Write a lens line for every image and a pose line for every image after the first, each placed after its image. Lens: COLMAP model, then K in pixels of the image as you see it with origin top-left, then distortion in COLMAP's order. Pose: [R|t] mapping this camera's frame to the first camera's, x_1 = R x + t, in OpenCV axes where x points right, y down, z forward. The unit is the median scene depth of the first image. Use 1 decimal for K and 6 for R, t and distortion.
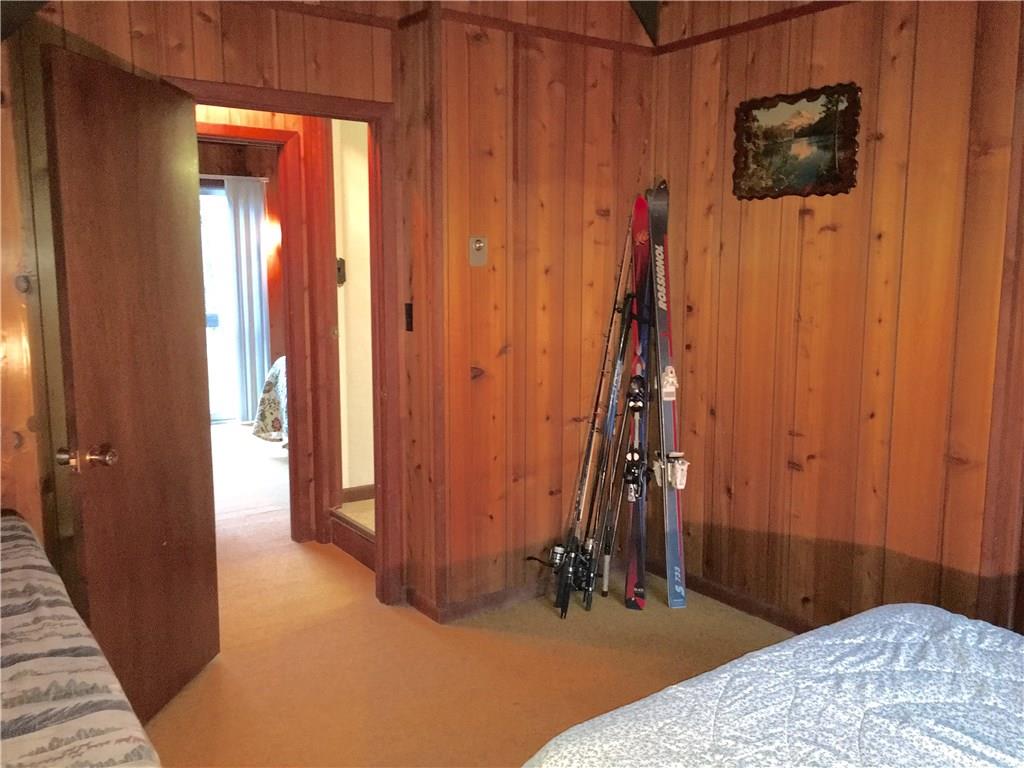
lens RADIAL K [[879.7, 0, 513.1], [0, 879.7, 384.1], [0, 0, 1]] dist [0.063308, -0.079955]
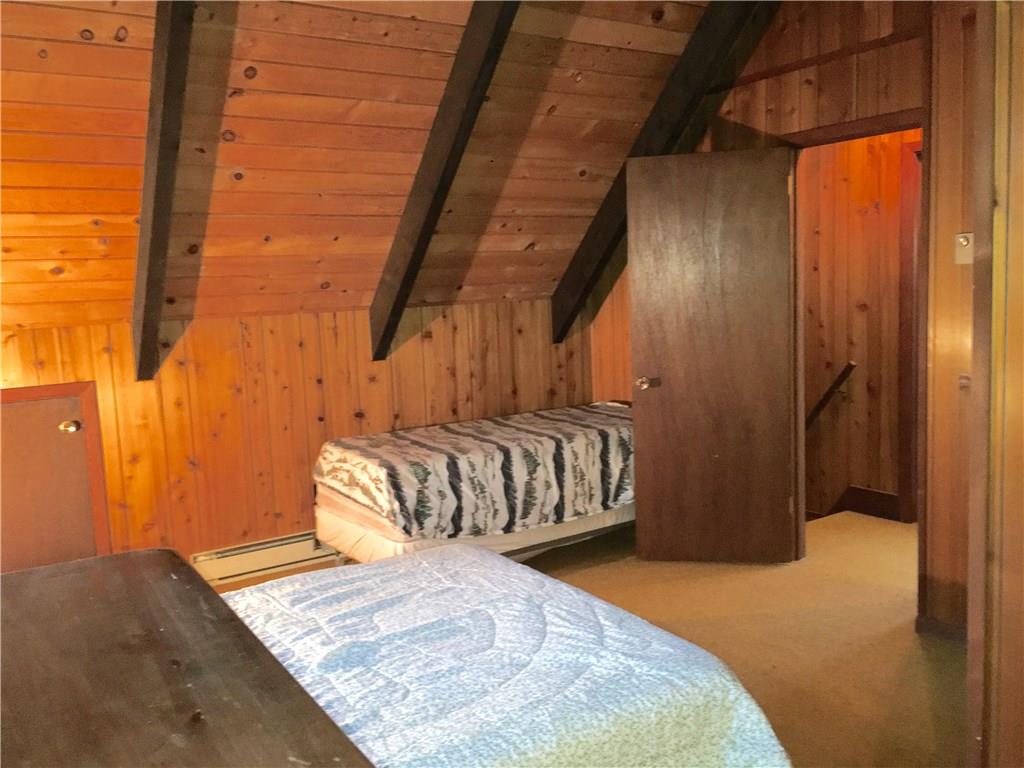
lens RADIAL K [[879.7, 0, 512.7], [0, 879.7, 384.2], [0, 0, 1]] dist [0.063308, -0.079955]
pose [[-0.059200, 0.117674, -0.991286, 1.362658], [-0.093248, 0.988034, 0.122857, -0.113950], [0.993881, 0.099708, -0.047519, 0.870555]]
